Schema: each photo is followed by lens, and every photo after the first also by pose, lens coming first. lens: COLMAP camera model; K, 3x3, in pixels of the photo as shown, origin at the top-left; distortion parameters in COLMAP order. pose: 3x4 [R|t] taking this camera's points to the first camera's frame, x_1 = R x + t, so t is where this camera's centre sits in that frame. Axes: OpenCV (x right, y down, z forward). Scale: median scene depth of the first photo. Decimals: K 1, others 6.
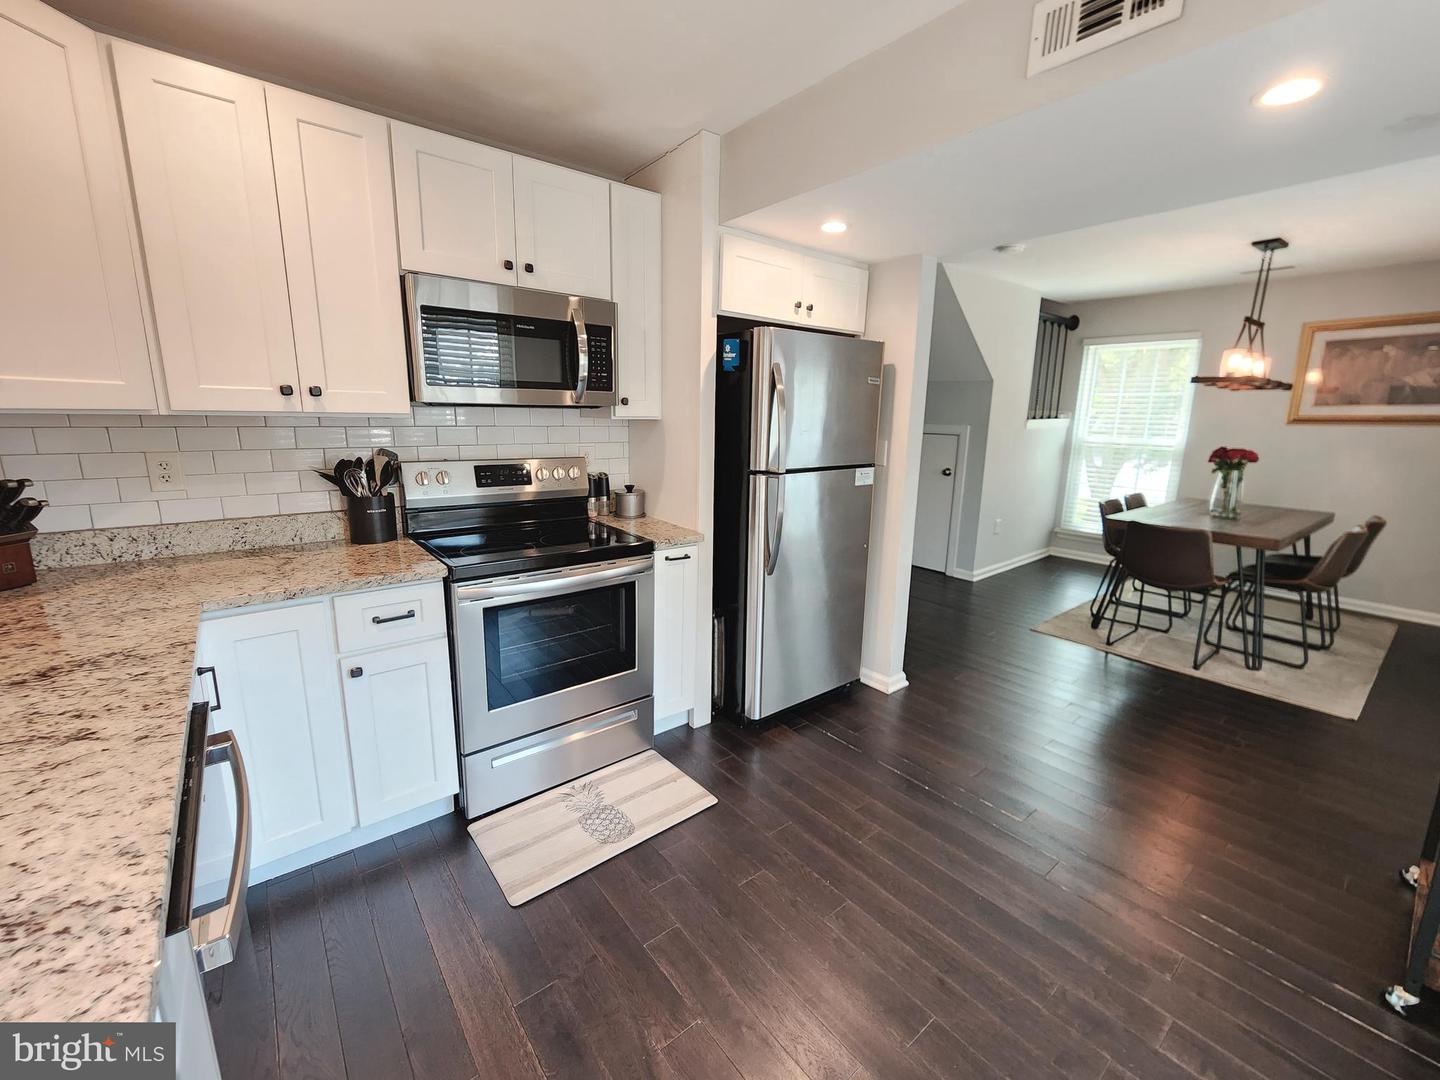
lens RADIAL K [[596.5, 0, 719.0], [0, 596.5, 534.3], [0, 0, 1]] dist [-0.000868, -0.000214]
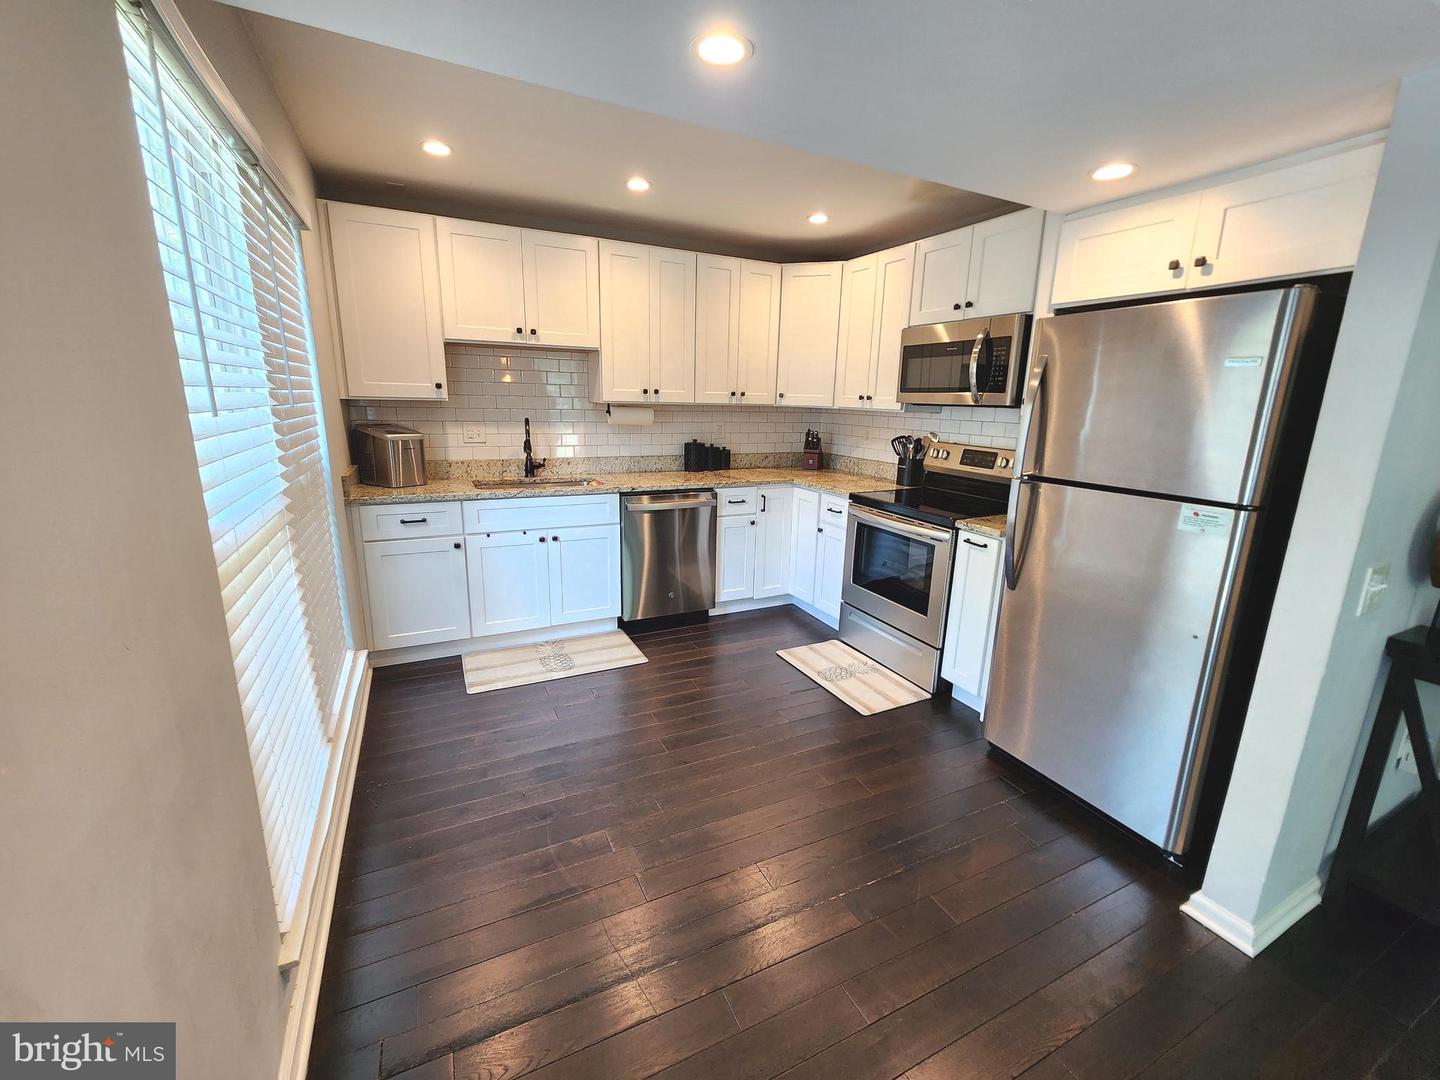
lens RADIAL K [[596.5, 0, 719.0], [0, 596.5, 534.3], [0, 0, 1]] dist [-0.000868, -0.000214]
pose [[-0.223191, 0.198231, -0.954406, 1.240204], [-0.223043, 0.942743, 0.247968, -0.165074], [0.948914, 0.268218, -0.166198, 0.842931]]
